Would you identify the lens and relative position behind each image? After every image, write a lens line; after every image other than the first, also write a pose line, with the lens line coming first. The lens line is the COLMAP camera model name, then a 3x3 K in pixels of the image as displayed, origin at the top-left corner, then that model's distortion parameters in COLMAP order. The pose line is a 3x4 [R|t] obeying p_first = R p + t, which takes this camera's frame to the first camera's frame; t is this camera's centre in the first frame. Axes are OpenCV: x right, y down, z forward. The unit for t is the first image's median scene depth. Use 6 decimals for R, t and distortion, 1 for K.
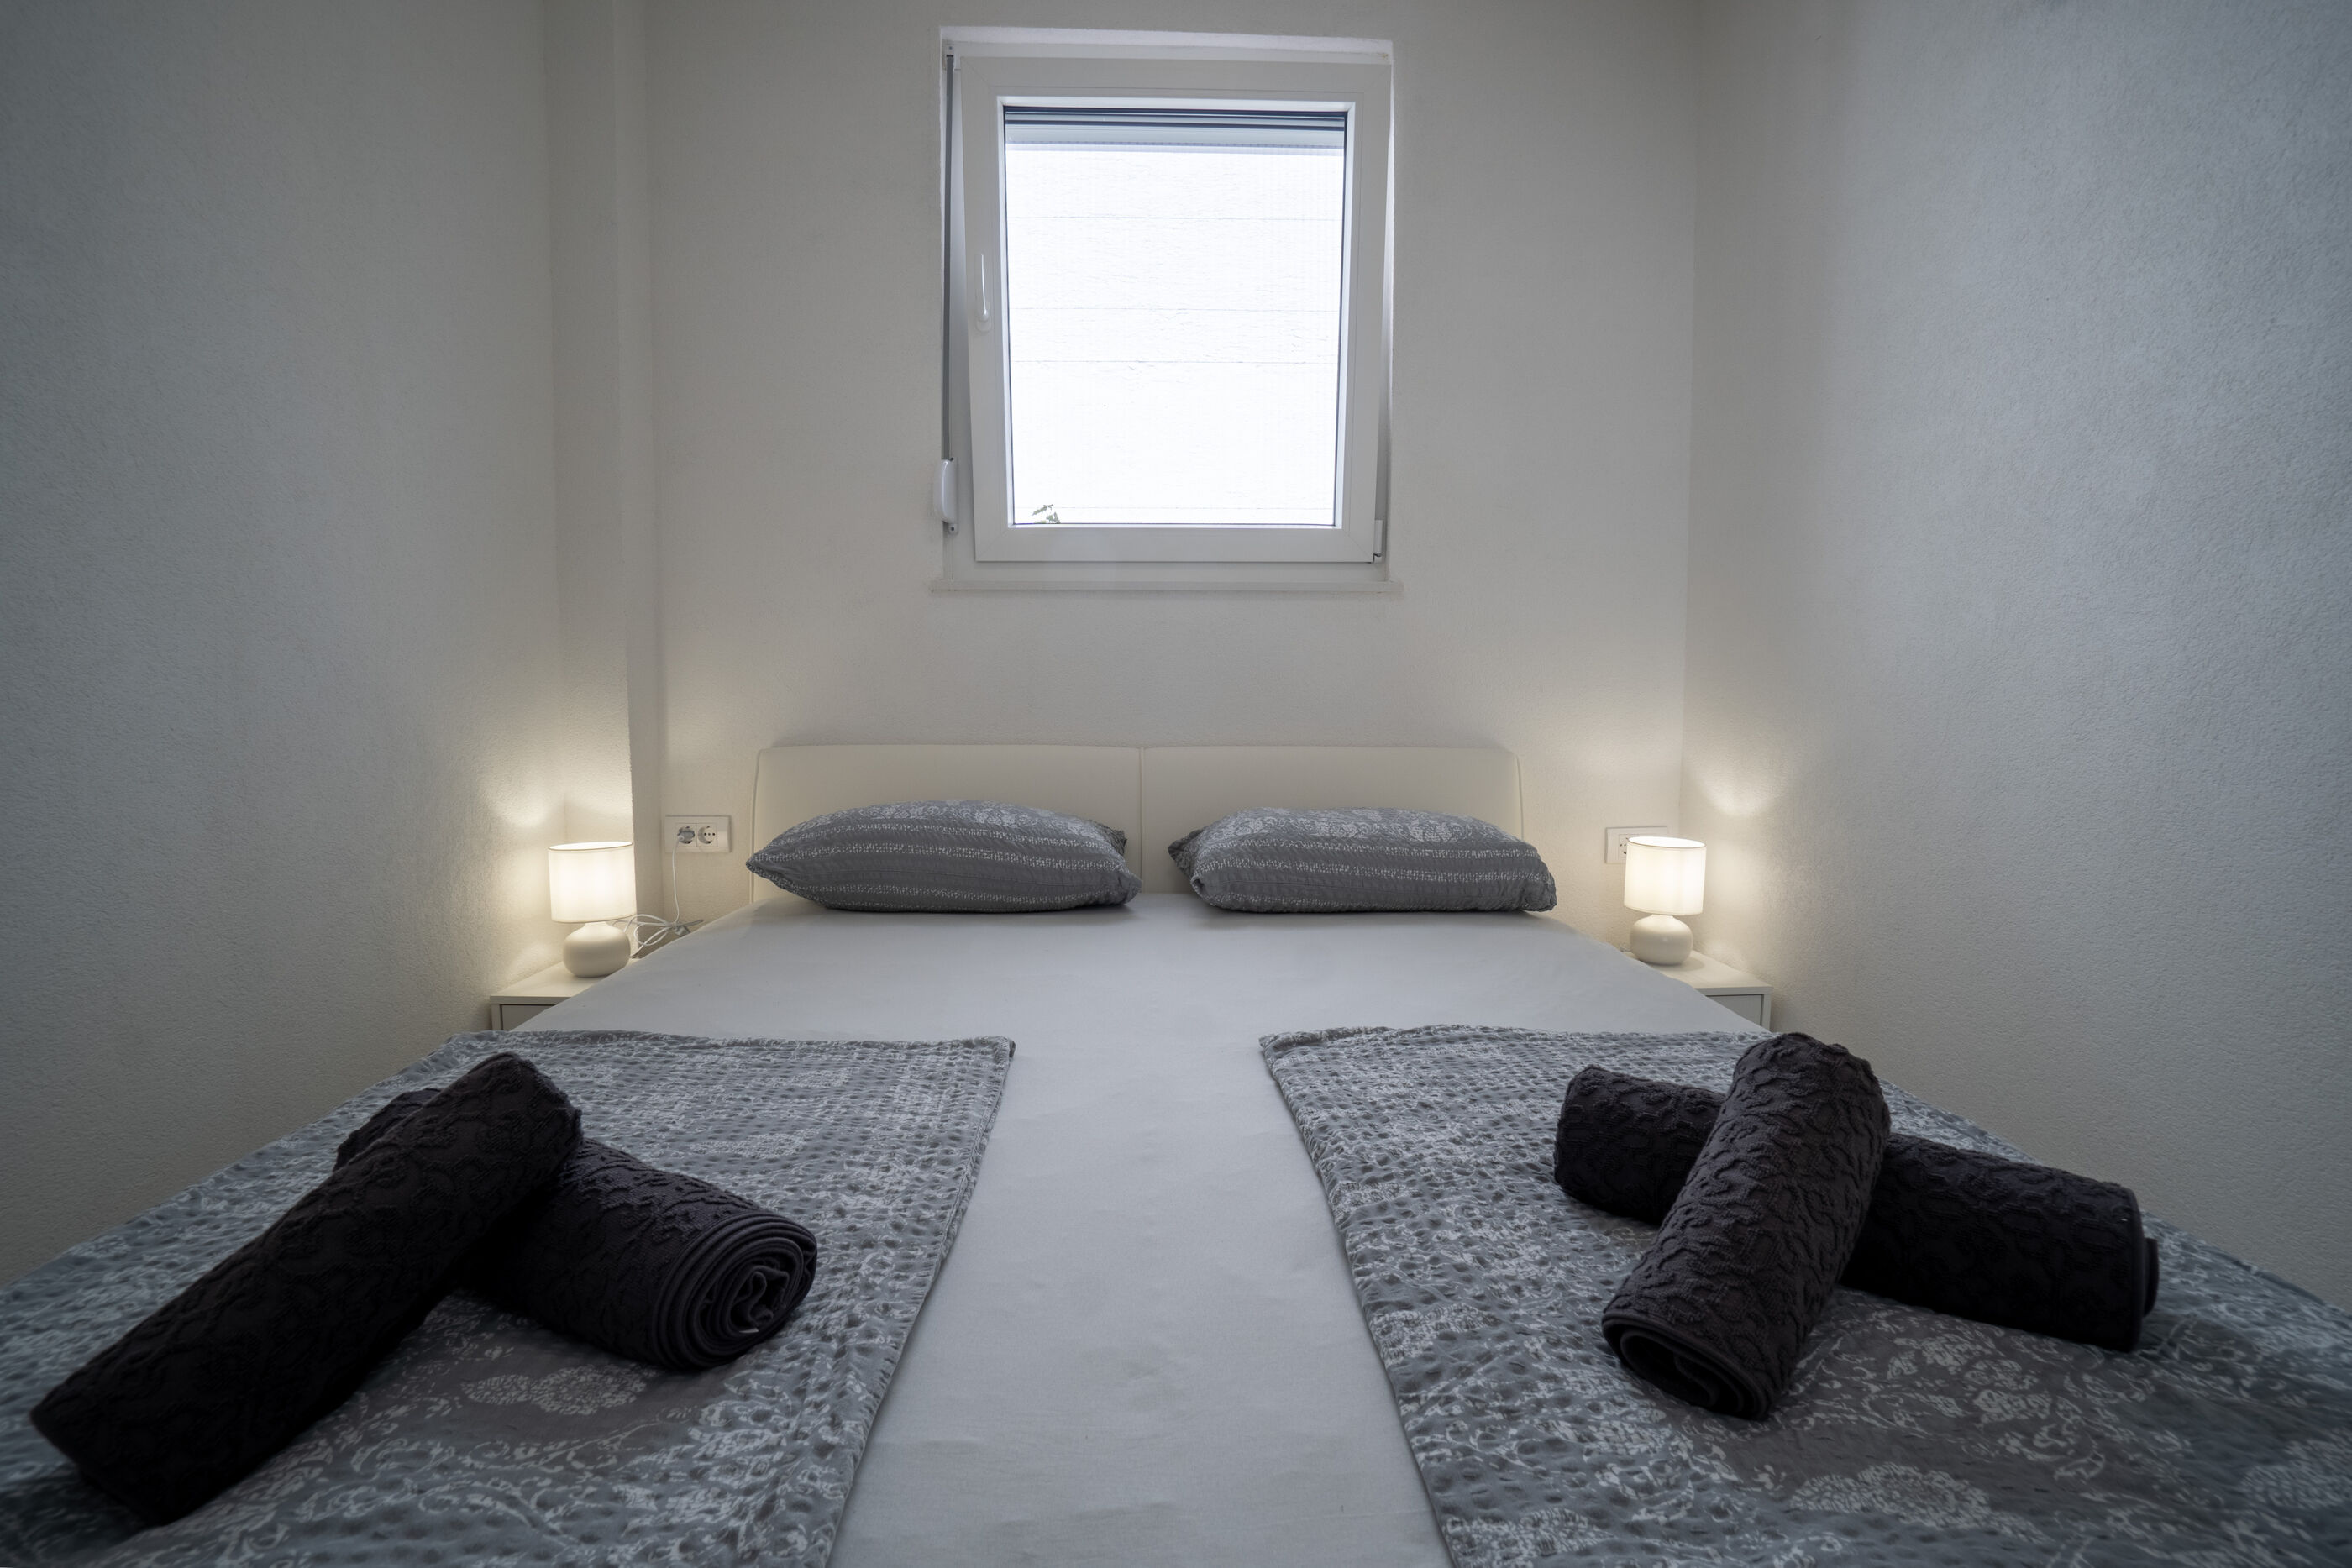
lens RADIAL K [[1072.5, 0, 1167.0], [0, 1072.5, 768.9], [0, 0, 1]] dist [-0.060982, 0.022650]
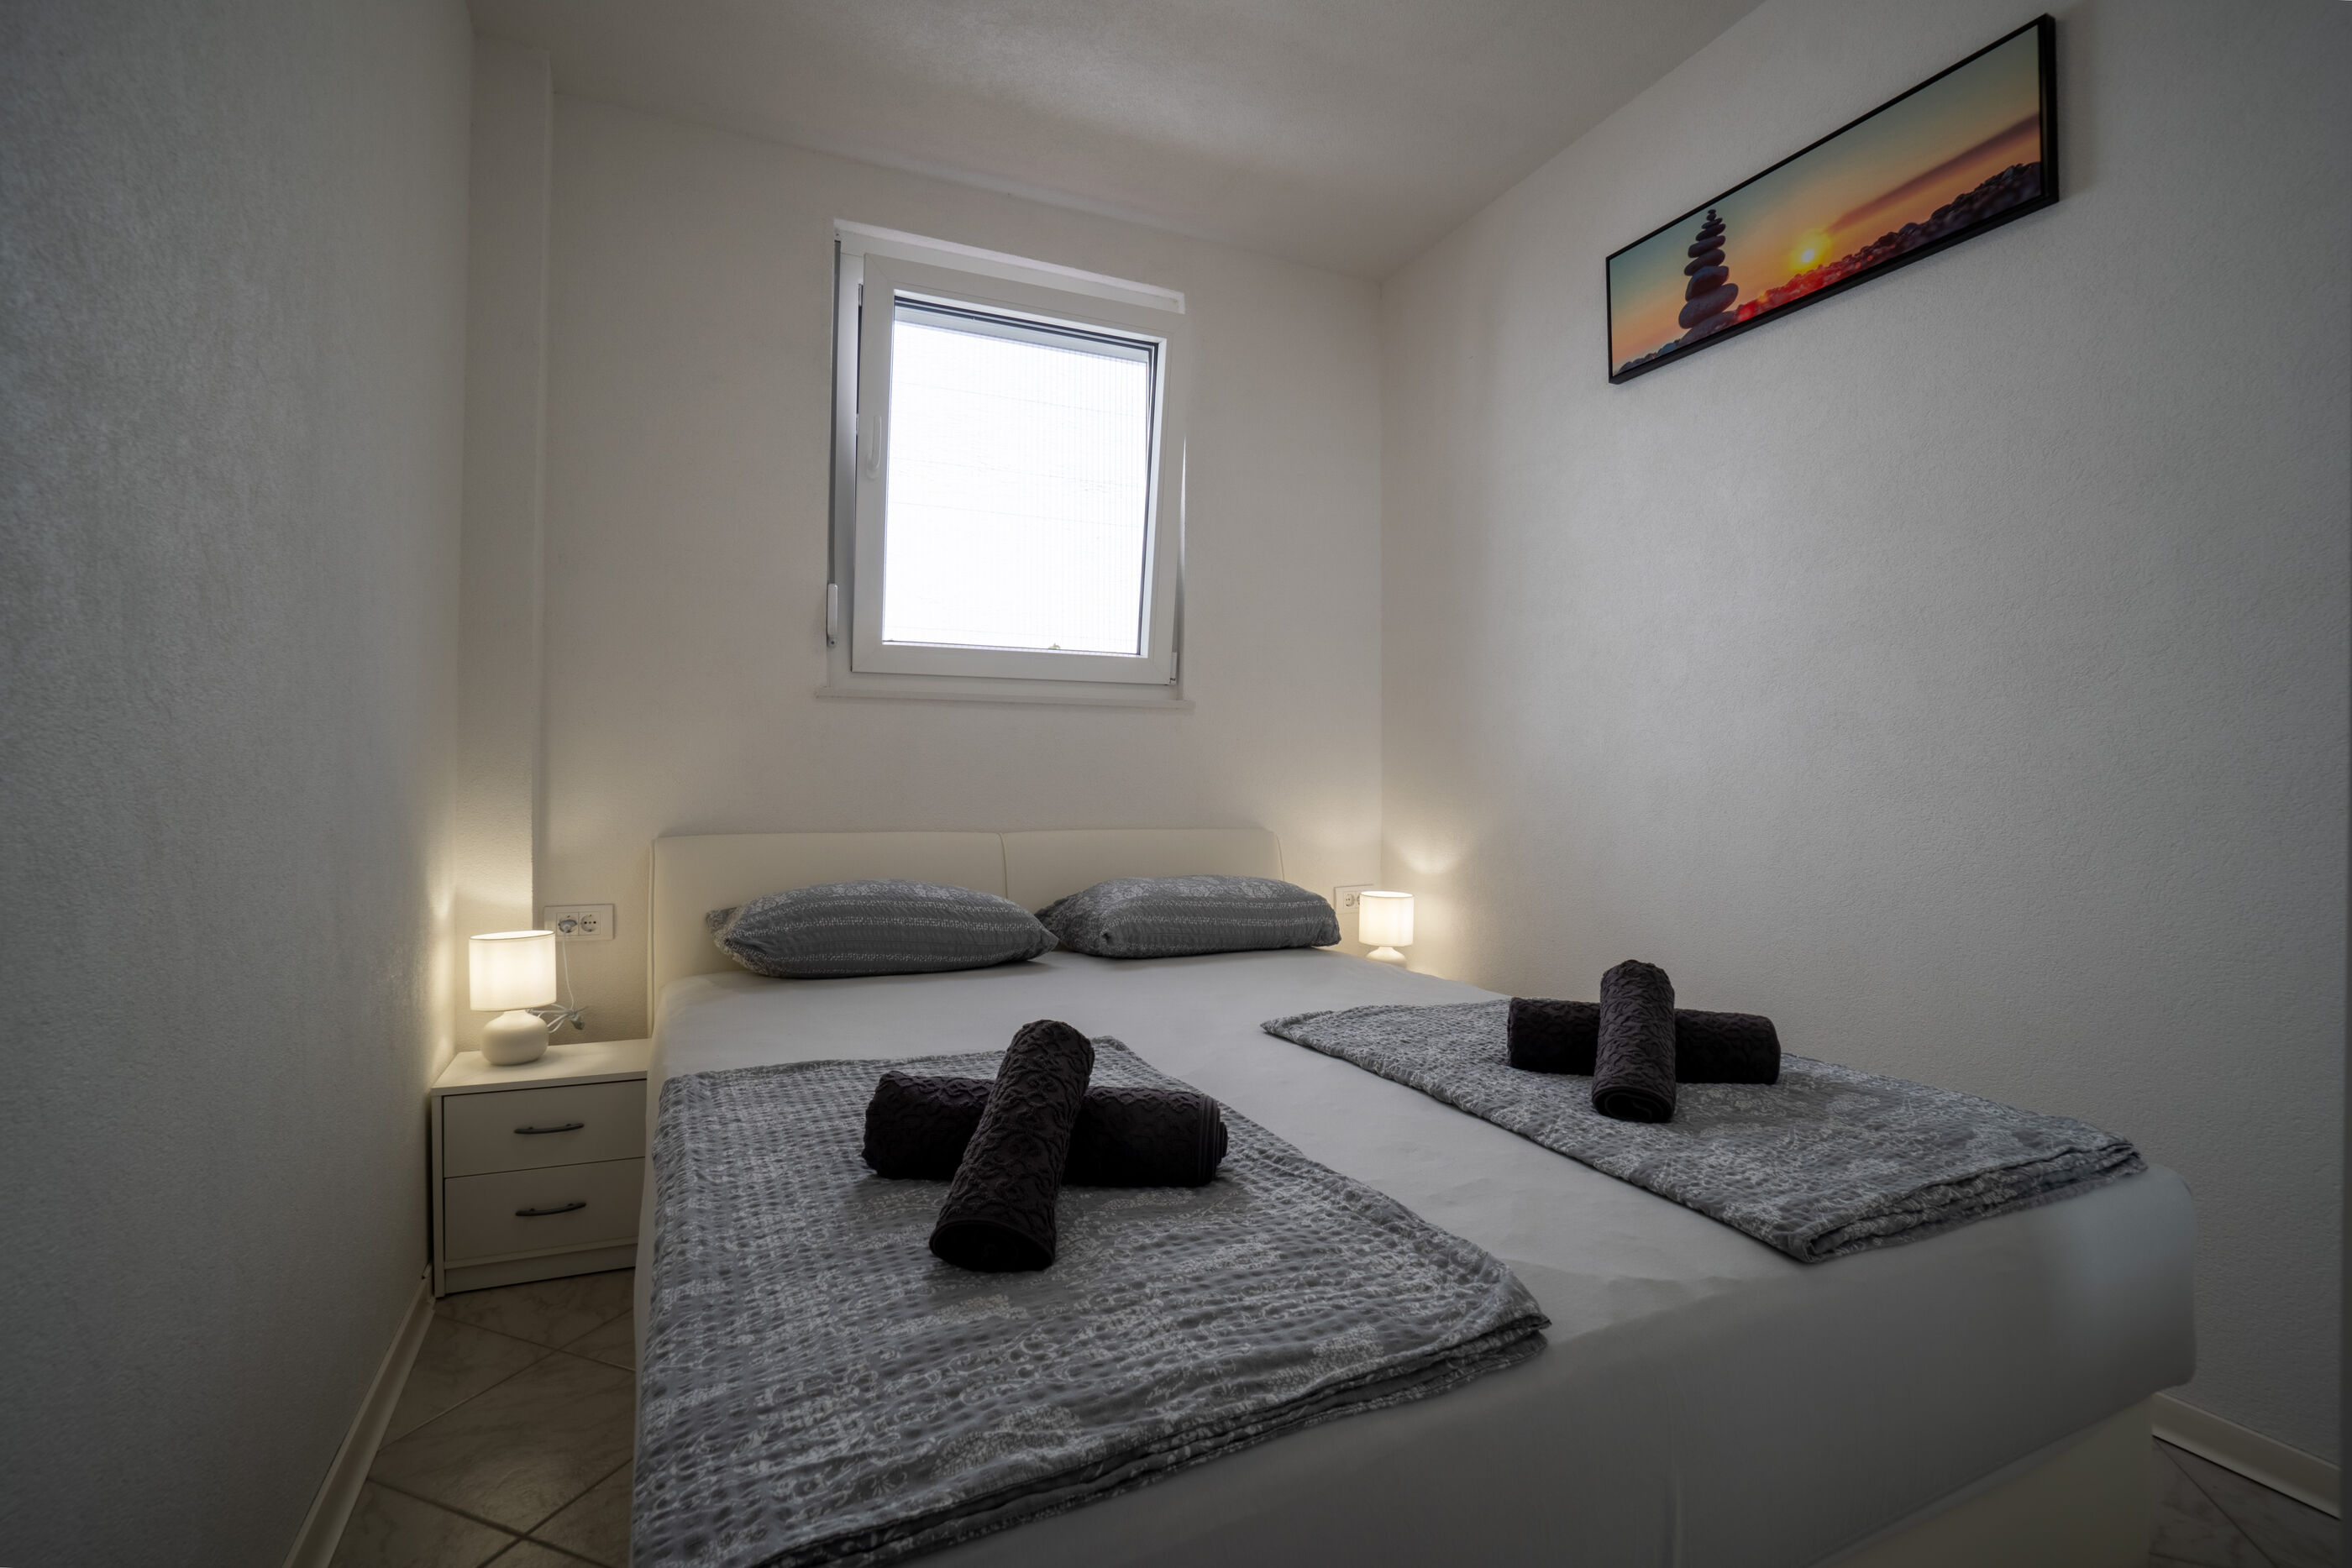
lens RADIAL K [[1072.5, 0, 1167.0], [0, 1072.5, 768.9], [0, 0, 1]] dist [-0.060982, 0.022650]
pose [[0.921410, 0.006242, 0.388542, -0.388304], [0.025883, 0.996665, -0.077393, 0.007729], [-0.387729, 0.081367, 0.918175, -0.212048]]
